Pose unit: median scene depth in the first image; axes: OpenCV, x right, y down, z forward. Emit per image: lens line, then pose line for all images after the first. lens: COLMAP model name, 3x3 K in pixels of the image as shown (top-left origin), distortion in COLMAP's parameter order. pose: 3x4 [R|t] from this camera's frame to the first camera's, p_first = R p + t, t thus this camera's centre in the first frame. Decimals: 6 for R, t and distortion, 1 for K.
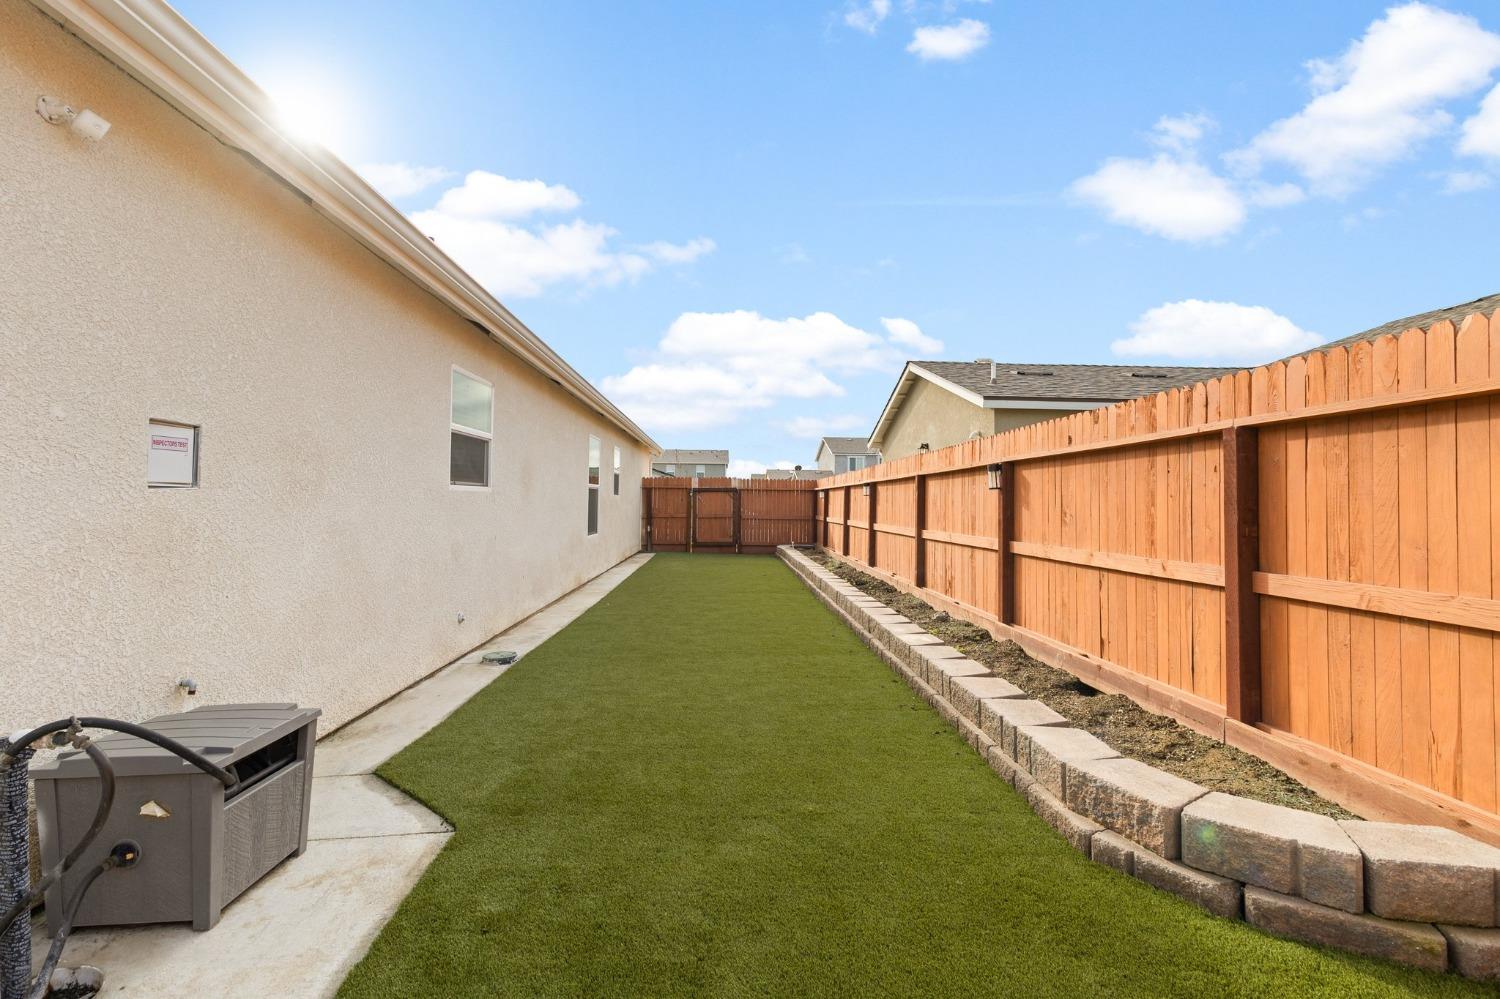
lens RADIAL K [[690.4, 0, 759.6], [0, 690.4, 488.4], [0, 0, 1]] dist [-0.005631, -0.000235]
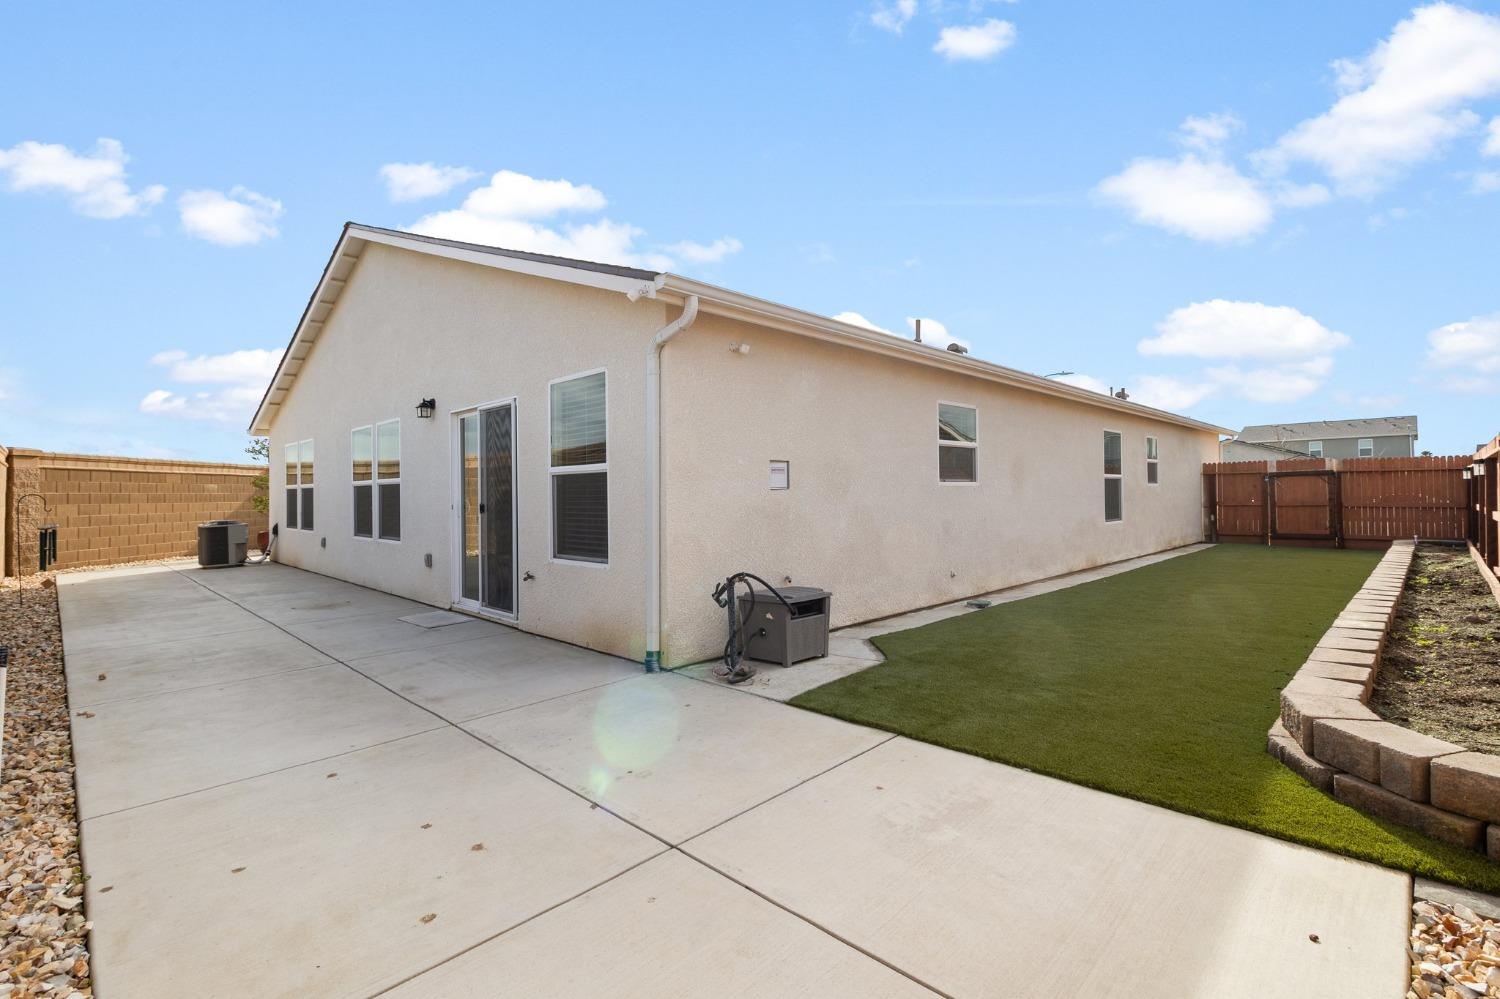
lens RADIAL K [[690.4, 0, 750.5], [0, 690.4, 498.3], [0, 0, 1]] dist [-0.005631, -0.000235]
pose [[0.668982, -0.013148, -0.743162, 0.759997], [0.033483, 0.999362, 0.012461, -0.004199], [0.742524, -0.033220, 0.668995, -0.583630]]
